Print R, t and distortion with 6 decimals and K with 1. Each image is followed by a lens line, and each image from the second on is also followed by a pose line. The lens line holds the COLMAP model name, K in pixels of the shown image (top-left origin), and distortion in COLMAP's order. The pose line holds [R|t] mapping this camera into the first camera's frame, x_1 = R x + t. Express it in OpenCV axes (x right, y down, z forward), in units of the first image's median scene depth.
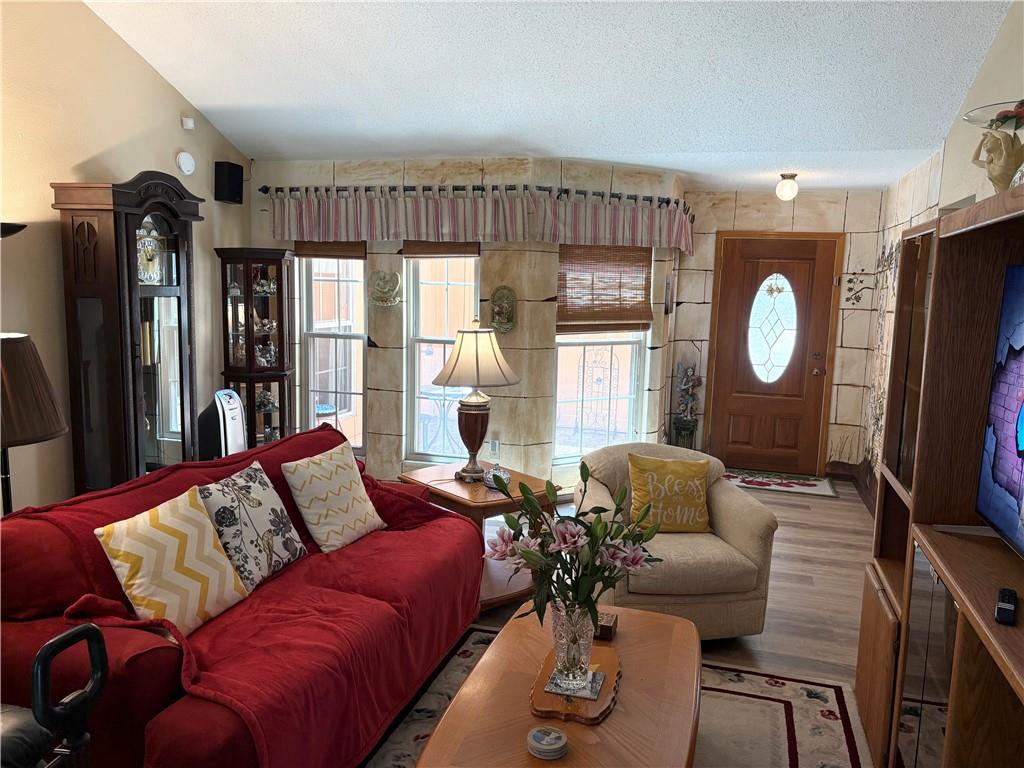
lens RADIAL K [[772.2, 0, 510.5], [0, 772.2, 385.2], [0, 0, 1]] dist [-0.008698, -0.001176]
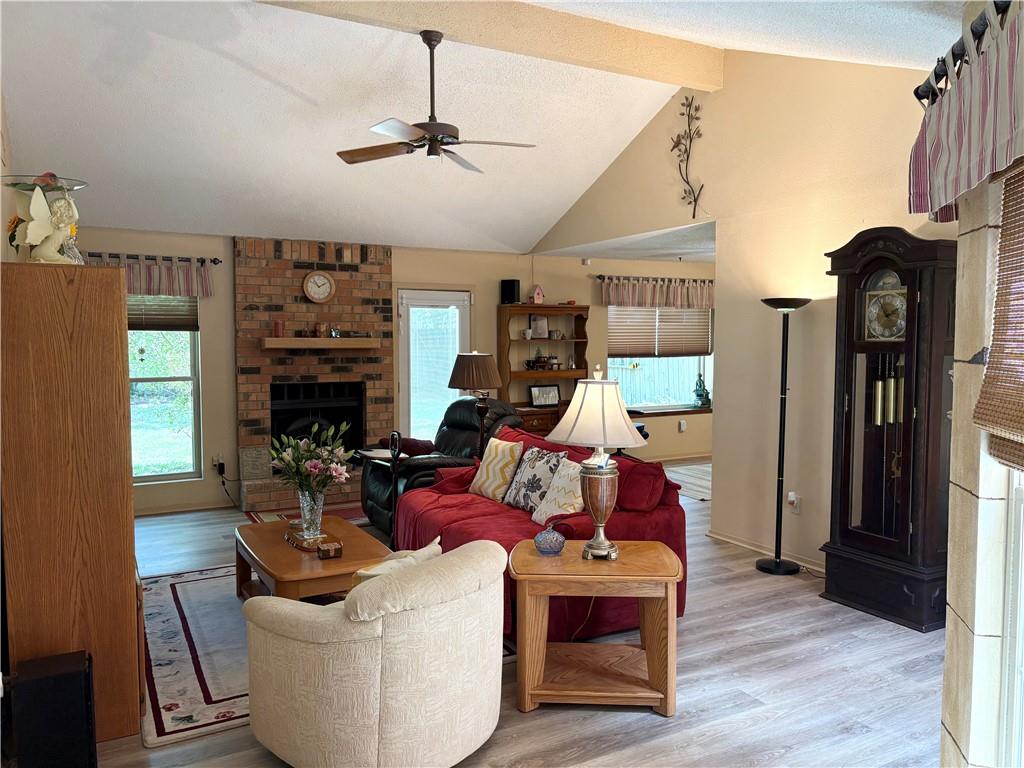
lens RADIAL K [[772.2, 0, 509.5], [0, 772.2, 386.5], [0, 0, 1]] dist [-0.008698, -0.001176]
pose [[-0.697442, 0.024948, -0.716207, 0.823350], [-0.102683, 0.985603, 0.134324, -0.214795], [0.709246, 0.167226, -0.684839, 1.949911]]
